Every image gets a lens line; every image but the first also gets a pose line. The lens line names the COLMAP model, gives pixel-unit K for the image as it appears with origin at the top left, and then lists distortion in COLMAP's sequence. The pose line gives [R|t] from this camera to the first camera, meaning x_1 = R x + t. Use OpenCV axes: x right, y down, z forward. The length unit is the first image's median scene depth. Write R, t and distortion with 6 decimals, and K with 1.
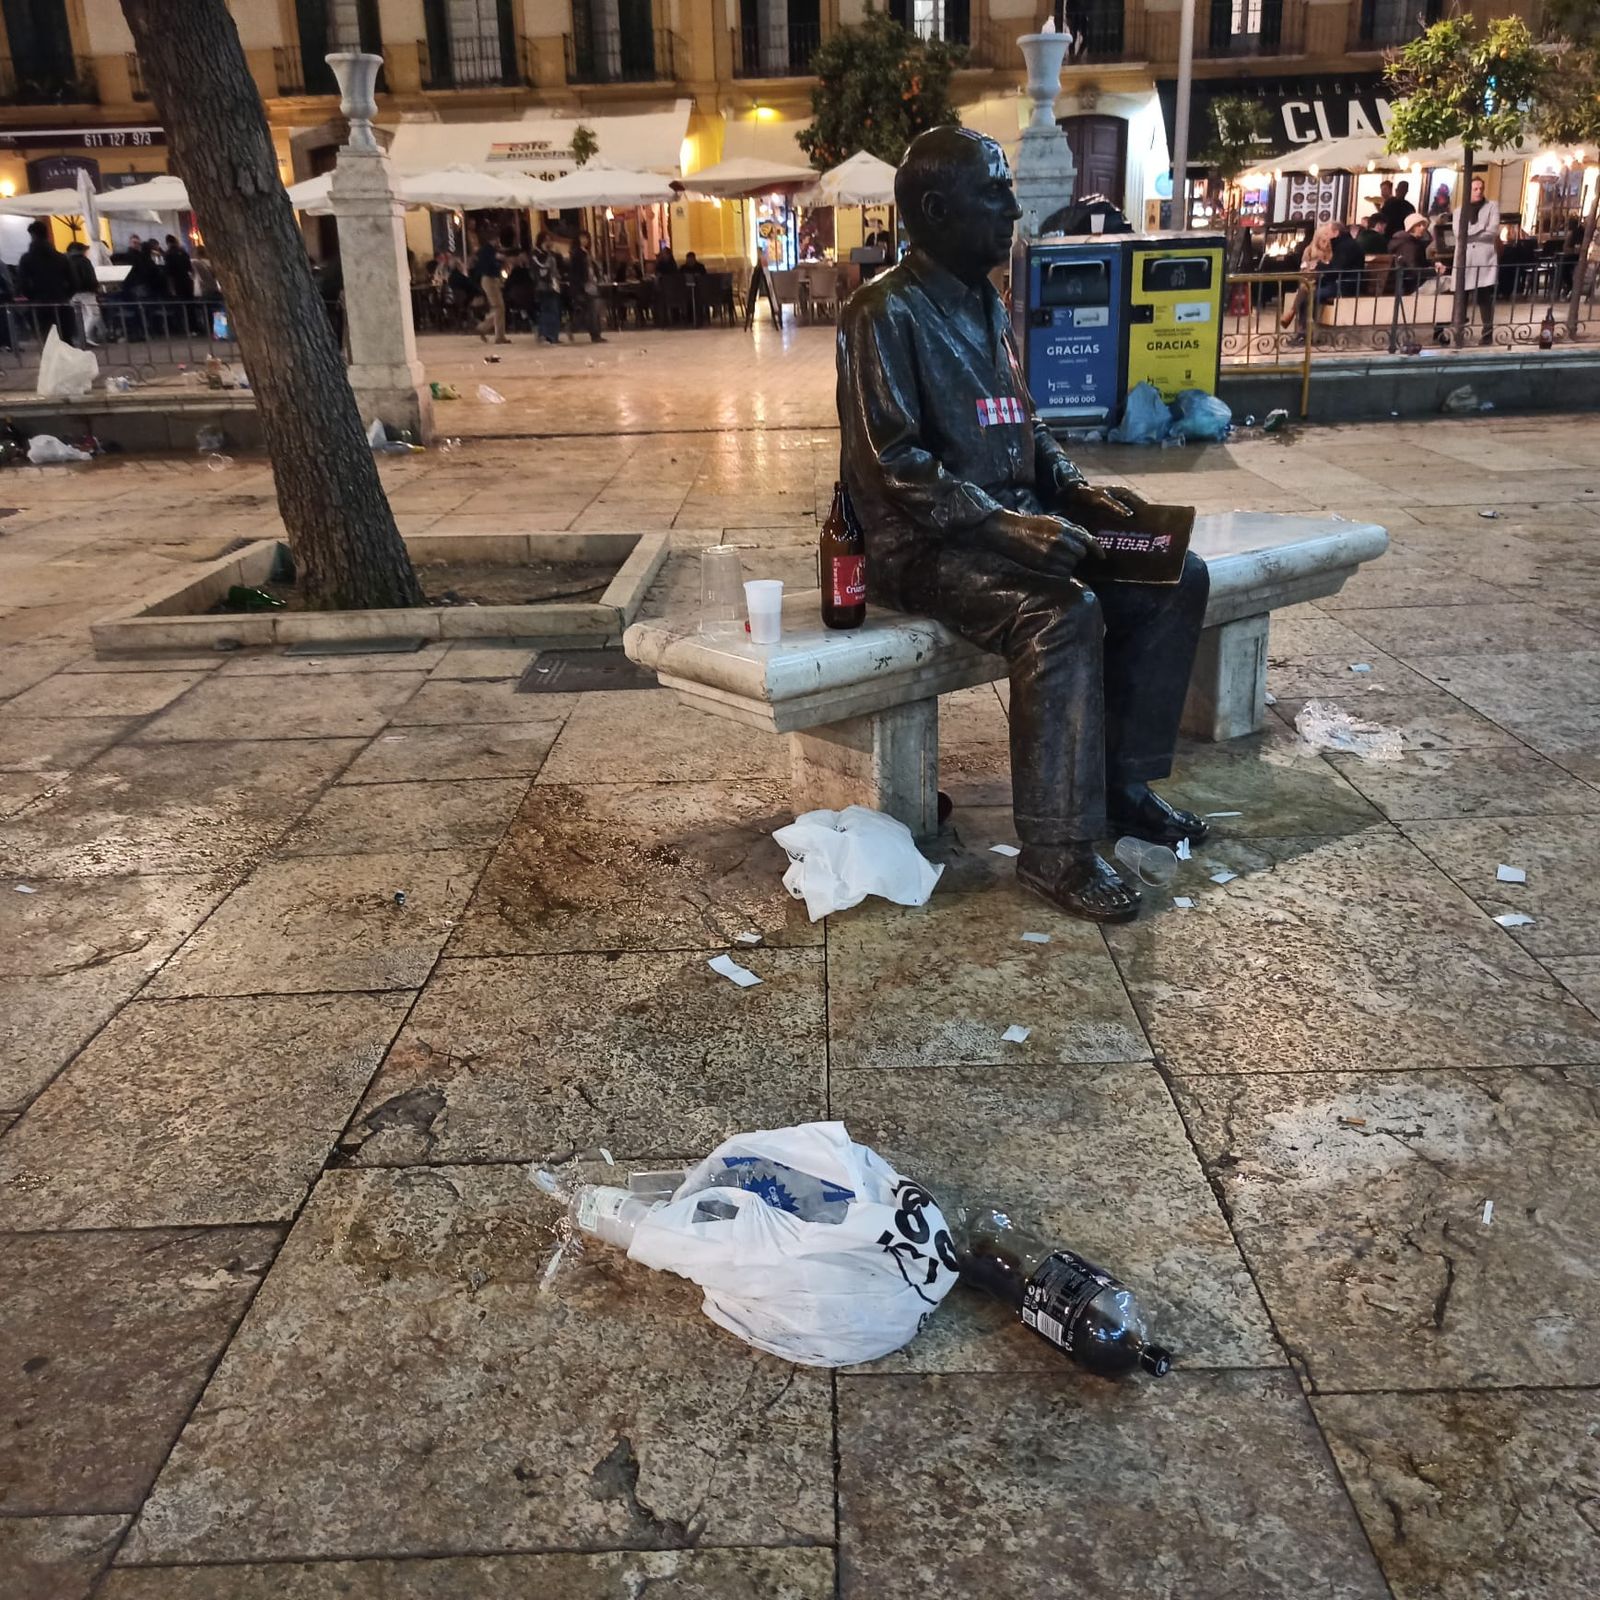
lens RADIAL K [[1572.2, 0, 792.3], [0, 1572.2, 798.3], [0, 0, 1]] dist [0.037844, 0.000000]
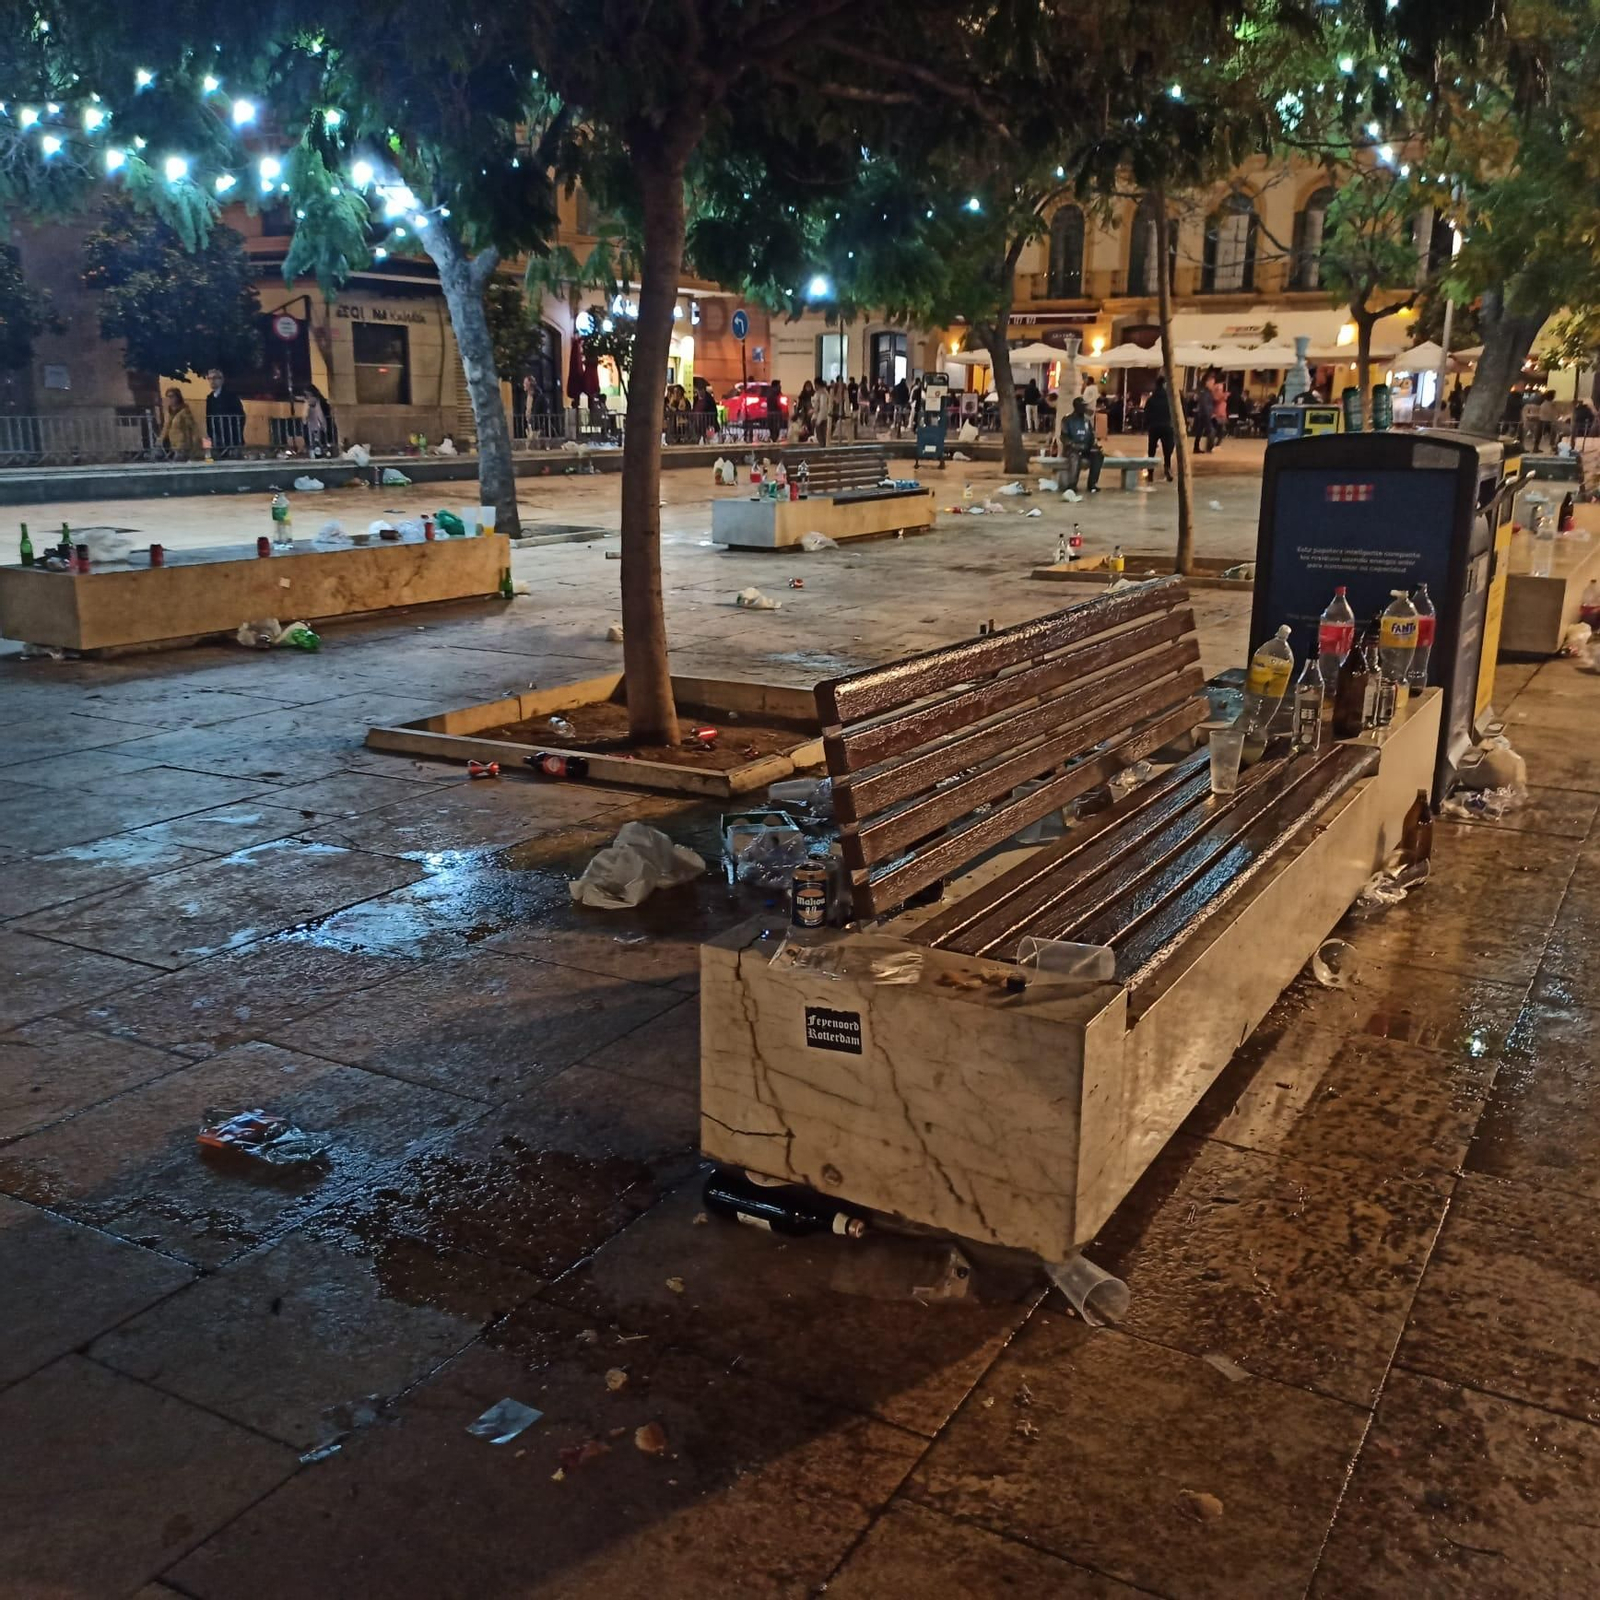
lens RADIAL K [[1572.2, 0, 799.6], [0, 1572.2, 808.4], [0, 0, 1]] dist [0.037844, 0.000000]
pose [[0.868033, 0.165957, -0.467950, 0.279793], [-0.194619, 0.980790, -0.013179, 0.189180], [0.456773, 0.102512, 0.883657, -0.613831]]
